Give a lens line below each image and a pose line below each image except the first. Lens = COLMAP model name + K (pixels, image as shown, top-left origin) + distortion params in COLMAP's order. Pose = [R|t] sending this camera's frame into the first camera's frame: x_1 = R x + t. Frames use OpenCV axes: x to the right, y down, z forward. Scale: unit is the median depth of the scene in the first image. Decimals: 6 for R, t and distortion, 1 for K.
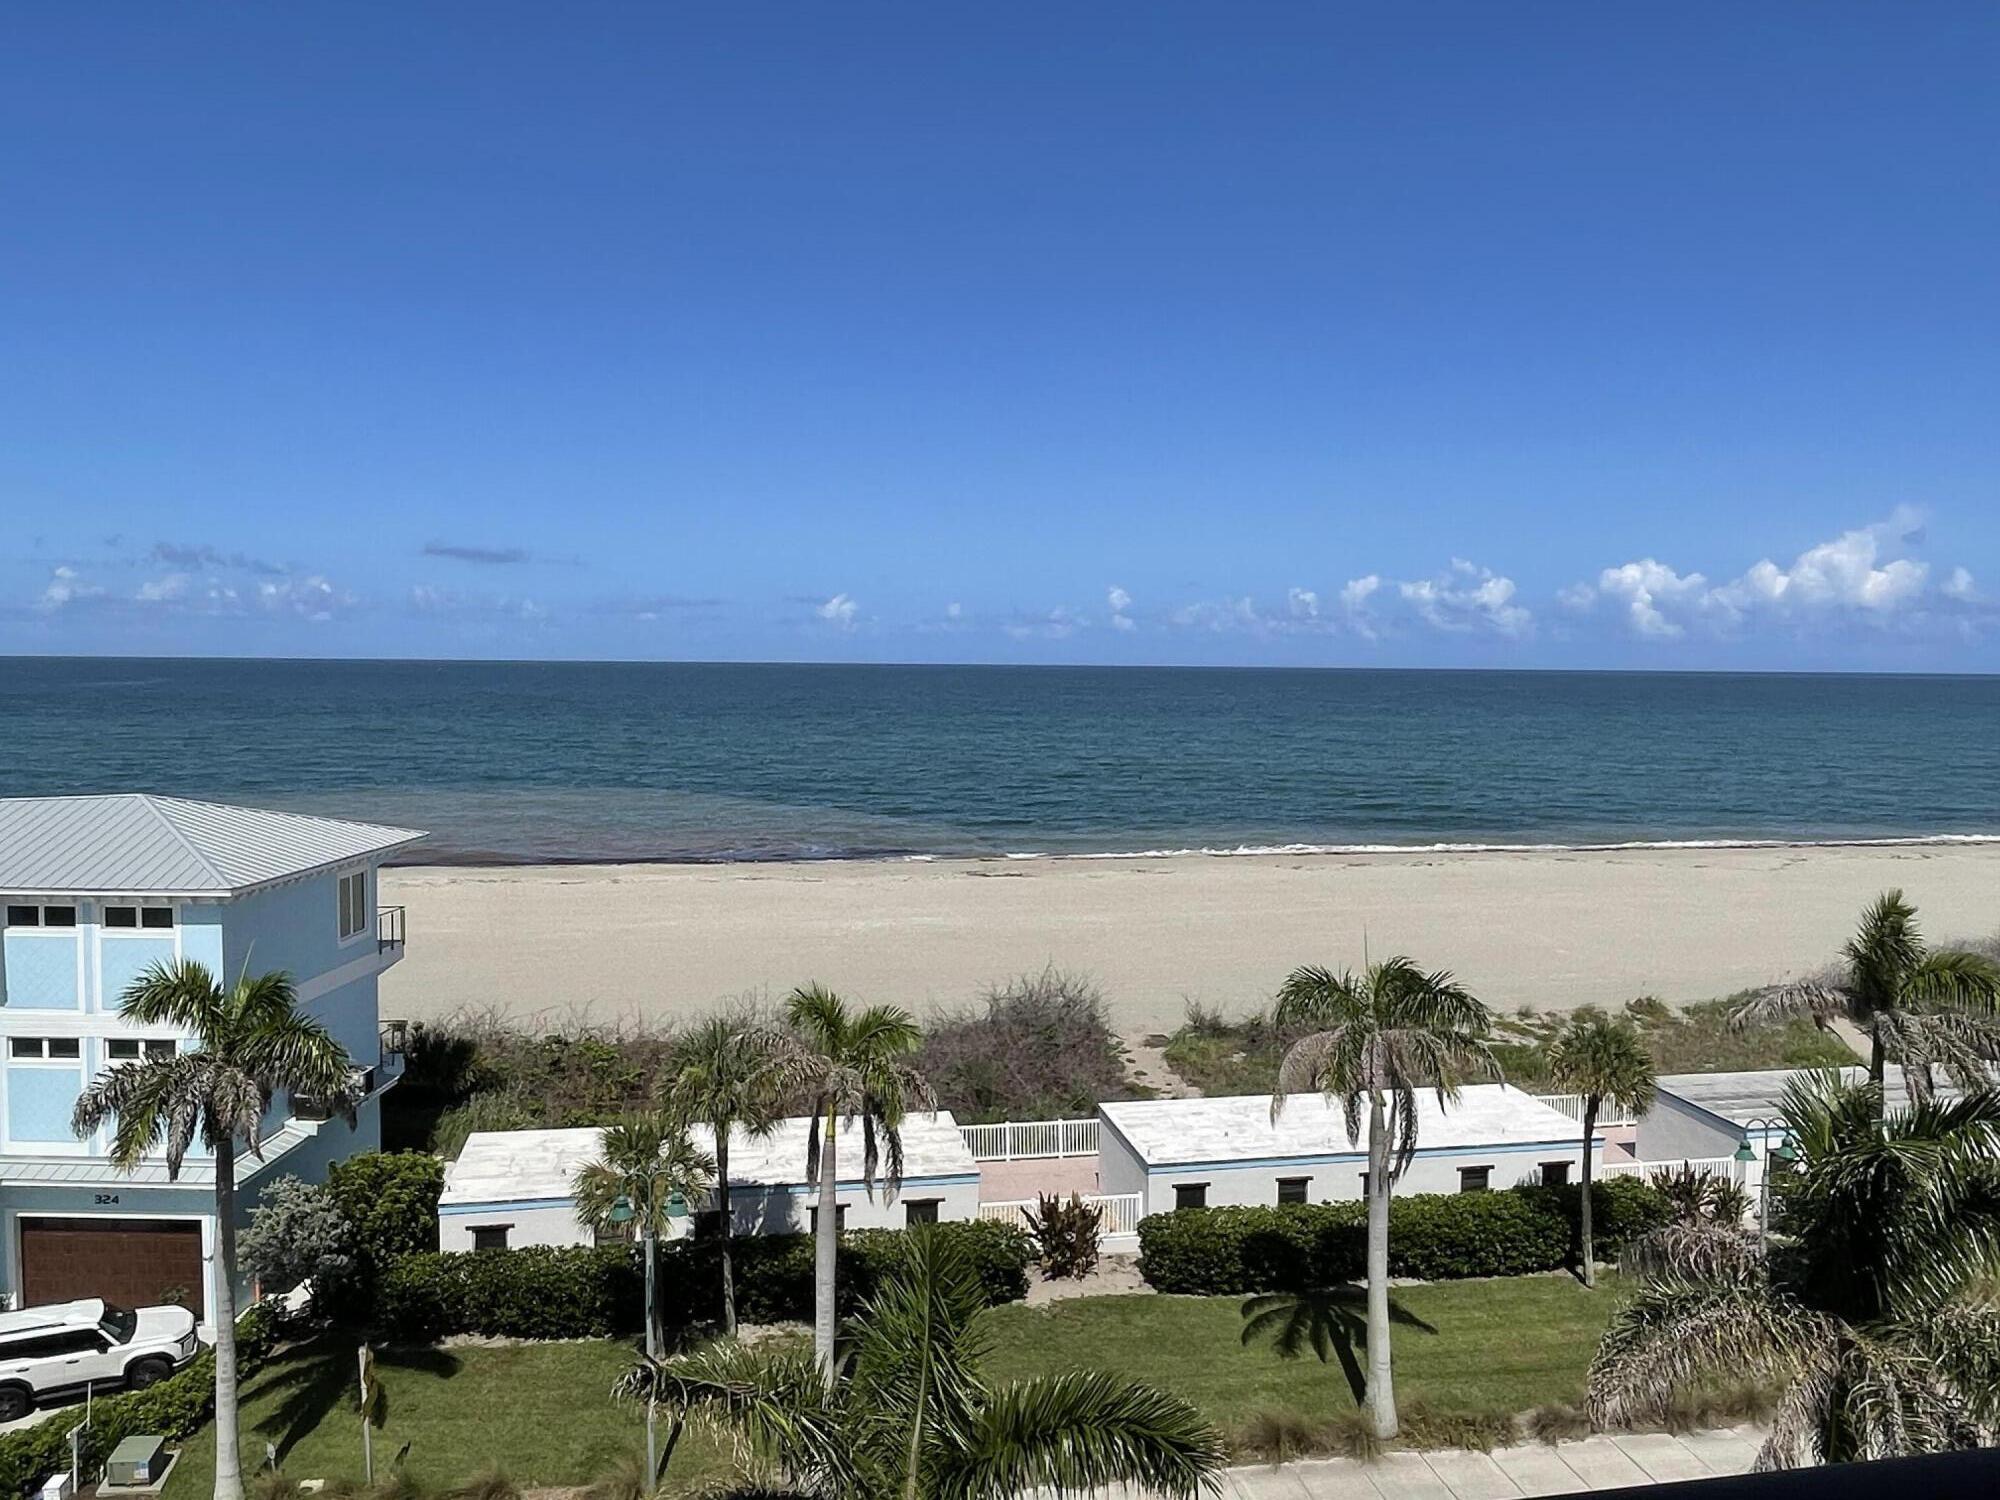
lens RADIAL K [[1514.2, 0, 1000.0], [0, 1514.2, 750.0], [0, 0, 1]] dist [-0.005455, 0.000583]
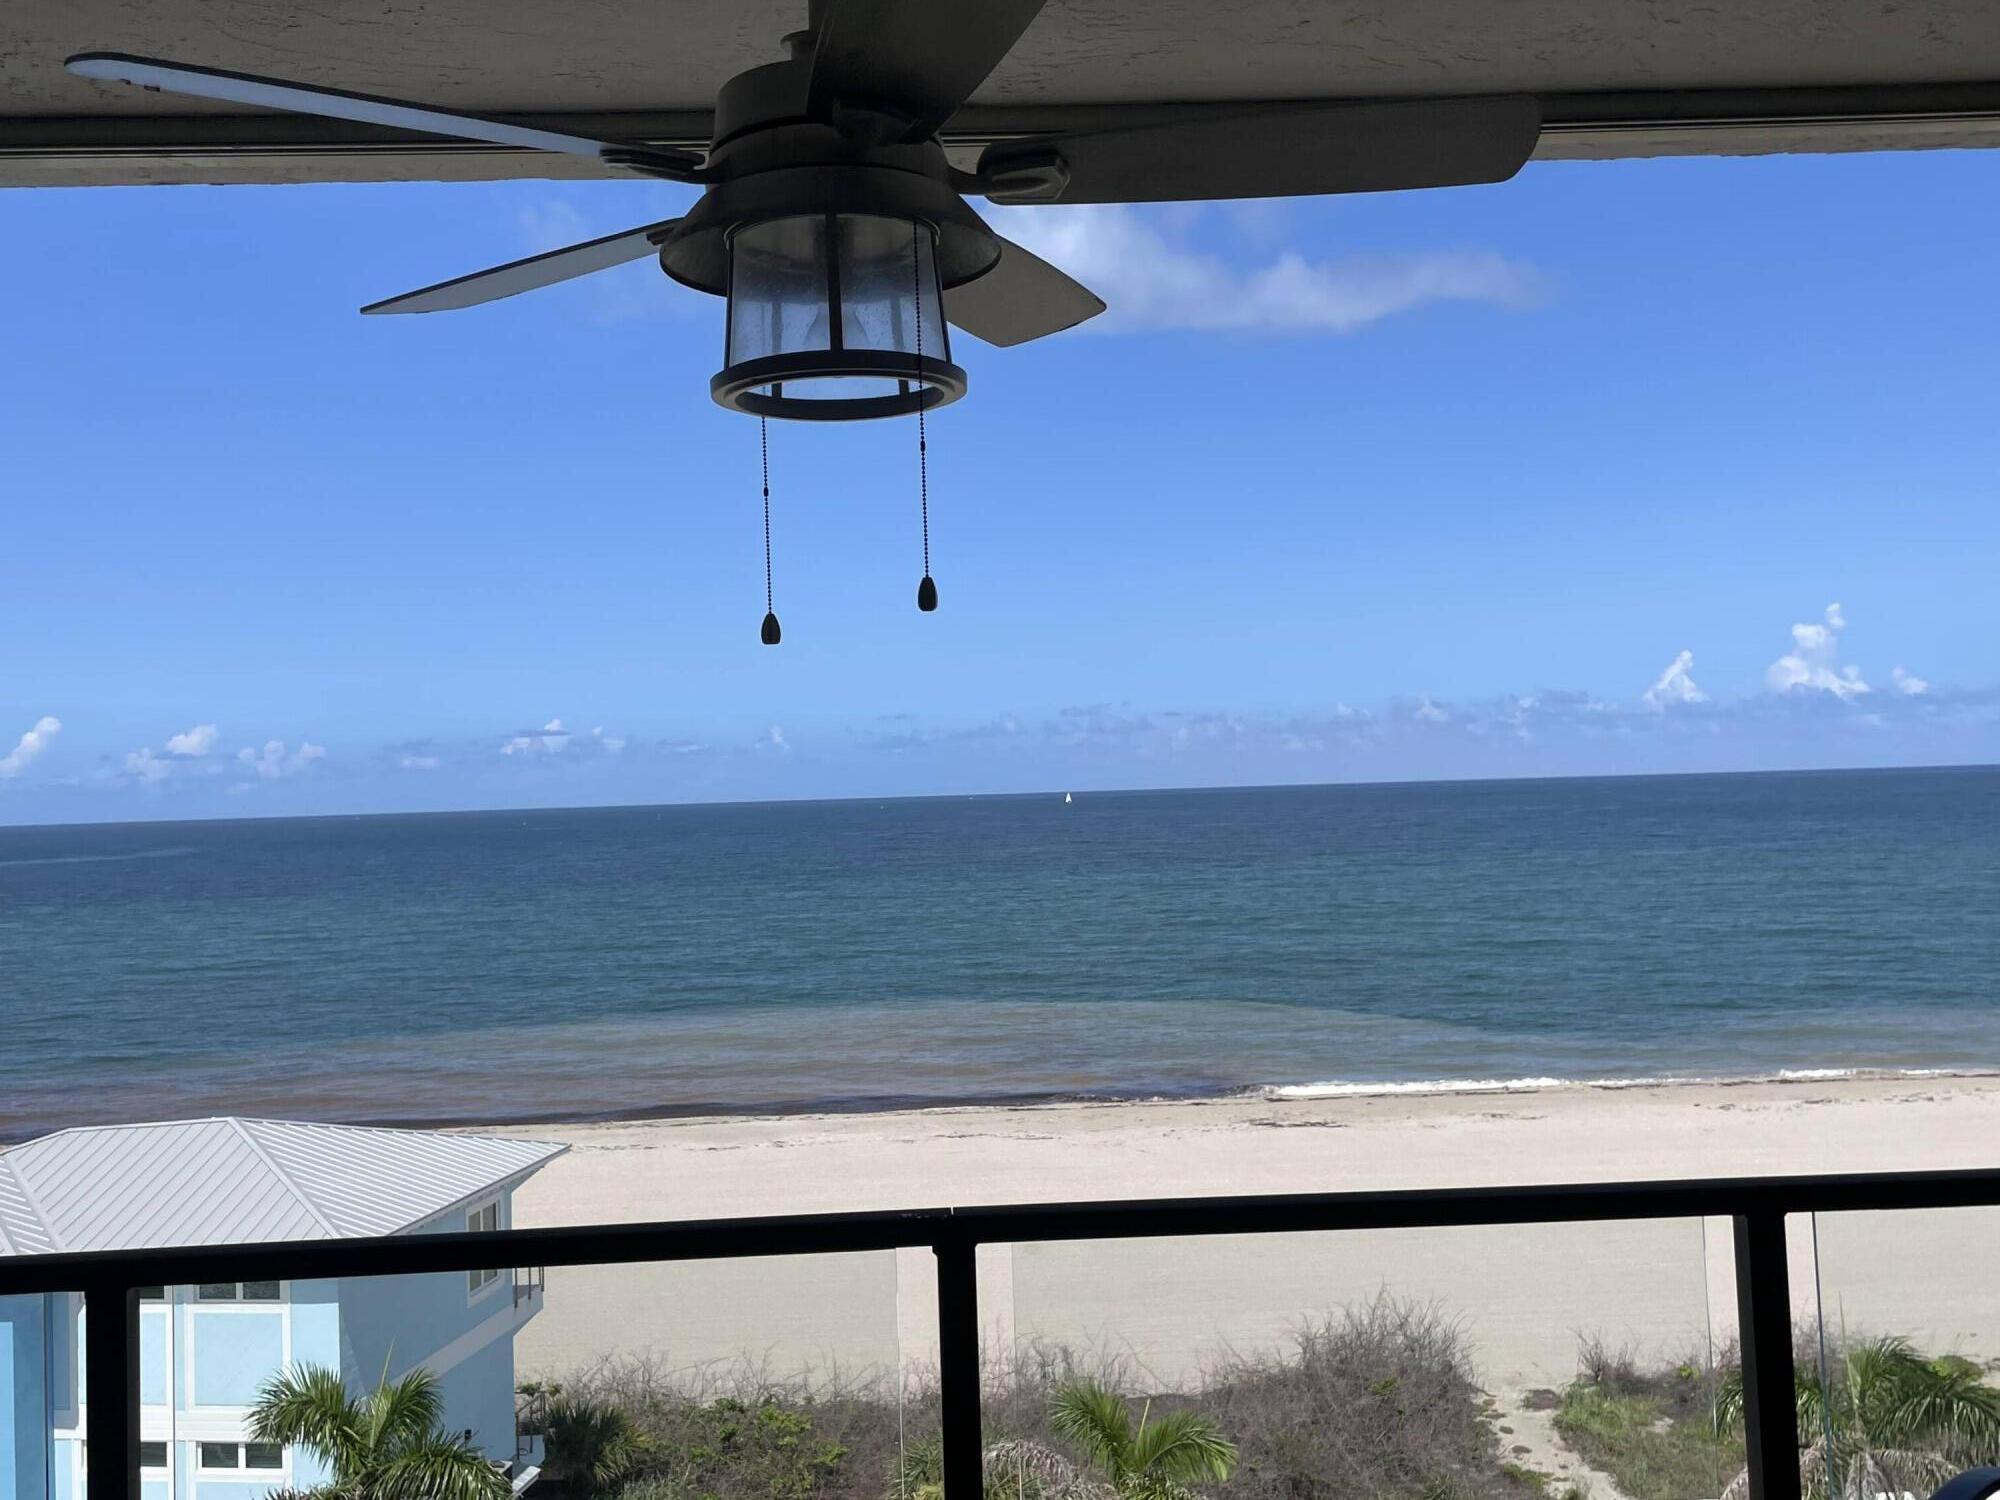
lens RADIAL K [[2090.8, 0, 972.9], [0, 2090.8, 736.2], [0, 0, 1]] dist [0.055618, -0.018241]
pose [[0.989082, -0.045979, -0.140010, -0.013403], [0.034219, 0.995770, -0.085276, -0.071937], [0.143338, 0.079554, 0.986471, -0.075077]]
